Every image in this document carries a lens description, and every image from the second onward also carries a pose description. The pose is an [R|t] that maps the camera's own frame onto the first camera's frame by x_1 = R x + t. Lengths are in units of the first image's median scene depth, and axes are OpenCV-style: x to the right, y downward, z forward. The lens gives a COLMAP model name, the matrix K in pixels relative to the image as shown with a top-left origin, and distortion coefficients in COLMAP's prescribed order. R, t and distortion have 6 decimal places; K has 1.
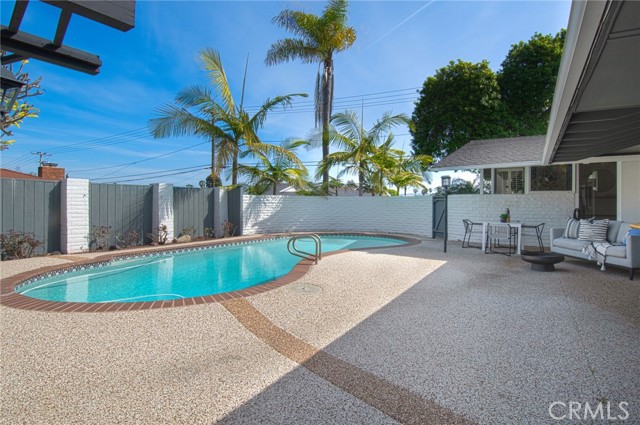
lens RADIAL K [[343.0, 0, 339.8], [0, 343.0, 201.3], [0, 0, 1]] dist [0.024153, -0.000390]
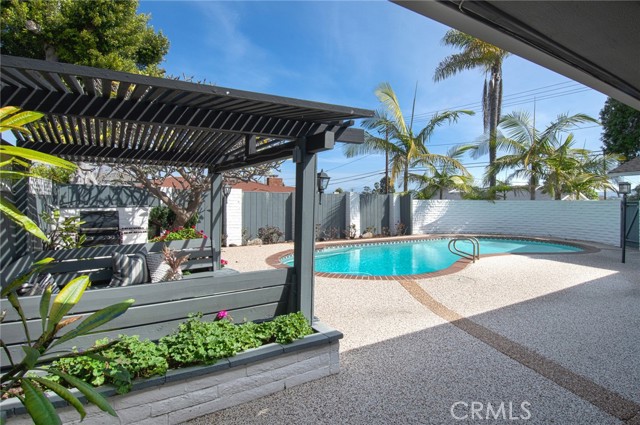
lens RADIAL K [[343.0, 0, 339.8], [0, 343.0, 201.3], [0, 0, 1]] dist [0.024153, -0.000390]
pose [[0.884724, -0.000395, -0.466115, 0.042541], [0.001979, 0.999994, 0.002908, -0.018206], [0.466111, -0.003495, 0.884719, -0.146766]]
